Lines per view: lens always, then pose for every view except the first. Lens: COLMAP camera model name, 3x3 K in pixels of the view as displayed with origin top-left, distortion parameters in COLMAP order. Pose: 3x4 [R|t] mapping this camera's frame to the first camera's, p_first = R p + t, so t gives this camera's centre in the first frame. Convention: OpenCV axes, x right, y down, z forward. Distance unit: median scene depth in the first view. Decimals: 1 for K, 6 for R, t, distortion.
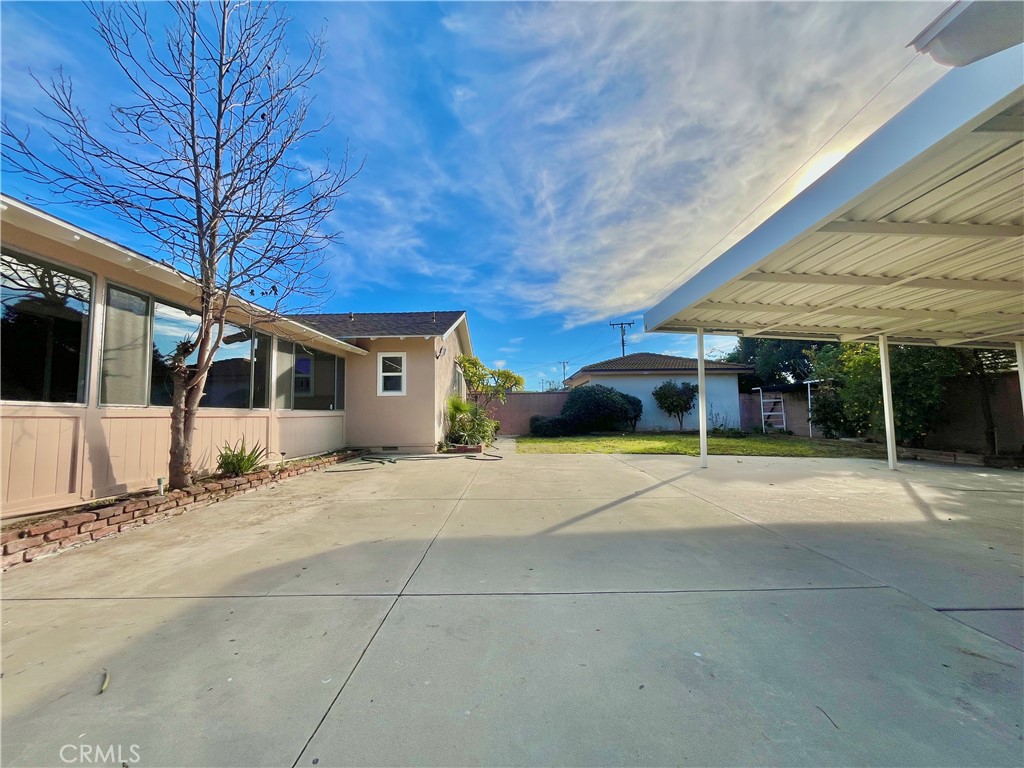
lens RADIAL K [[414.4, 0, 510.6], [0, 414.4, 385.9], [0, 0, 1]] dist [-0.001157, 0.000043]
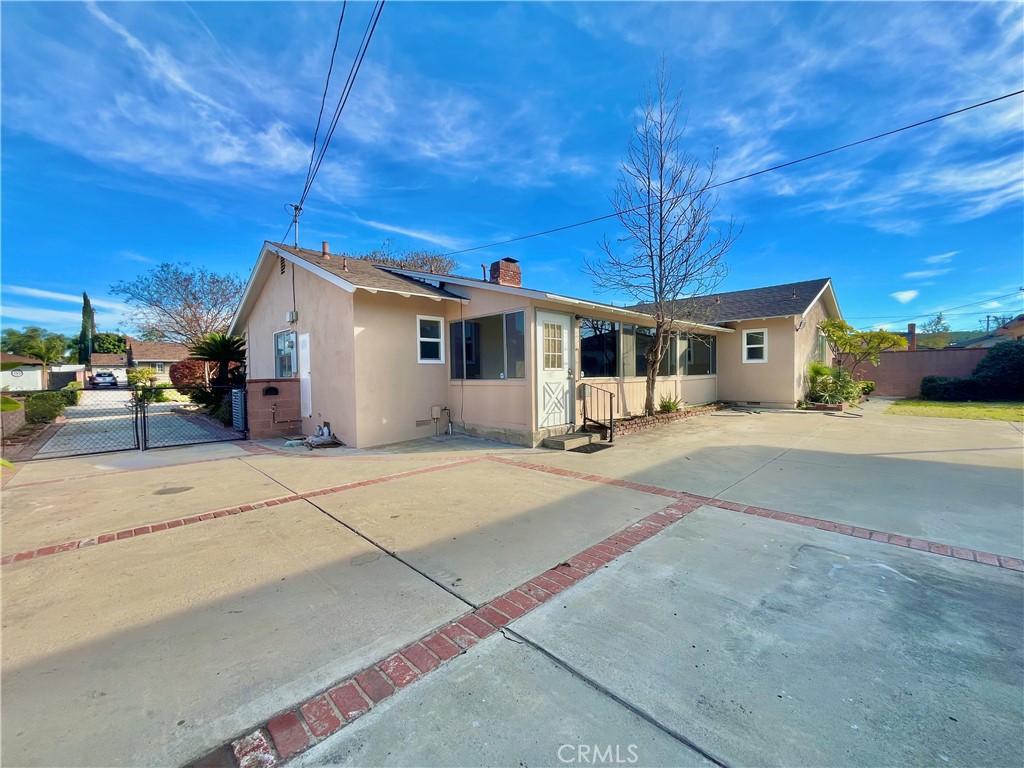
lens RADIAL K [[414.4, 0, 510.6], [0, 414.4, 385.9], [0, 0, 1]] dist [-0.001157, 0.000043]
pose [[0.707416, 0.024706, -0.706365, 0.089143], [0.053913, 0.994591, 0.088781, -0.060991], [0.704738, -0.100887, 0.702258, -0.453087]]
